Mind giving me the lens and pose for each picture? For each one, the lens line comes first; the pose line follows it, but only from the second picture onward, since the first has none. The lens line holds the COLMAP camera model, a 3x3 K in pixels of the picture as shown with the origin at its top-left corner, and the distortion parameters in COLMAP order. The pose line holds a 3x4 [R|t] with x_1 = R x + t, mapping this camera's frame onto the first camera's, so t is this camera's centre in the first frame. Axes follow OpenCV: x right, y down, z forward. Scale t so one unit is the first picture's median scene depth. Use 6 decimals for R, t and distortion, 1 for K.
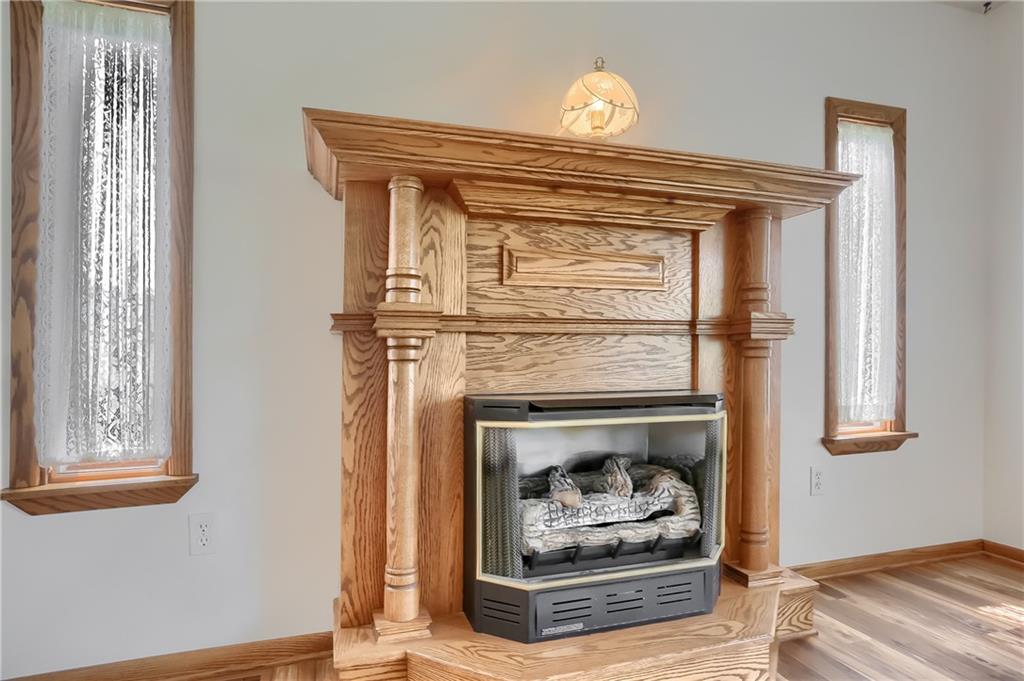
lens RADIAL K [[548.9, 0, 492.9], [0, 548.9, 339.5], [0, 0, 1]] dist [0.037447, 0.000068]
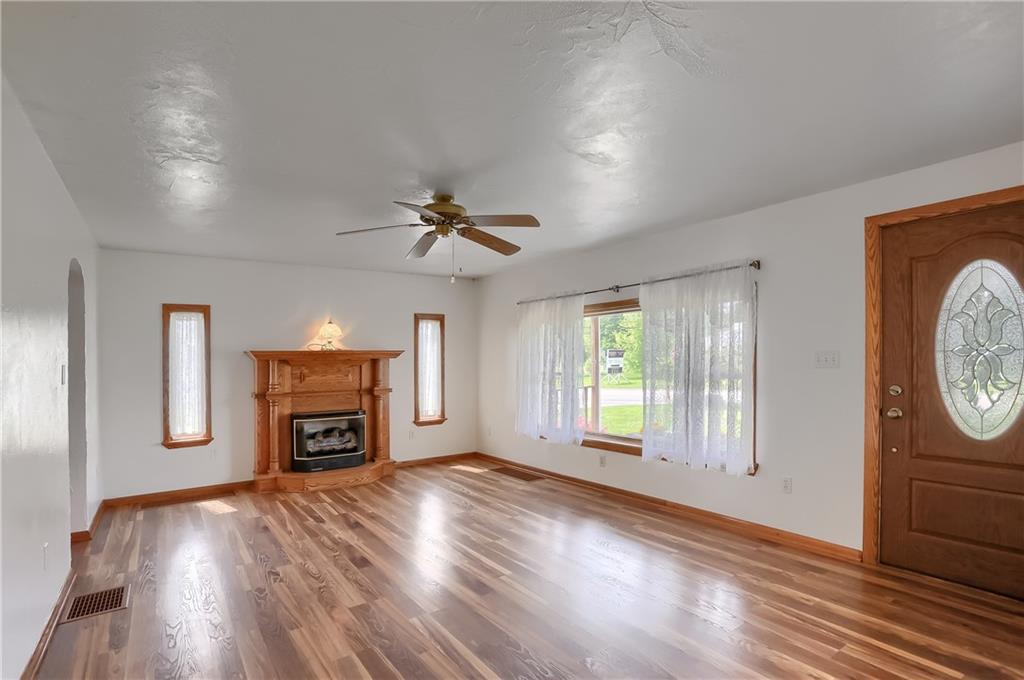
lens RADIAL K [[505.5, 0, 505.8], [0, 505.5, 346.8], [0, 0, 1]] dist [-0.081859, 0.039861]
pose [[0.954384, -0.003660, 0.298561, 0.335403], [0.004519, 0.999987, -0.002185, -0.337825], [-0.298549, 0.003434, 0.954388, -2.693035]]
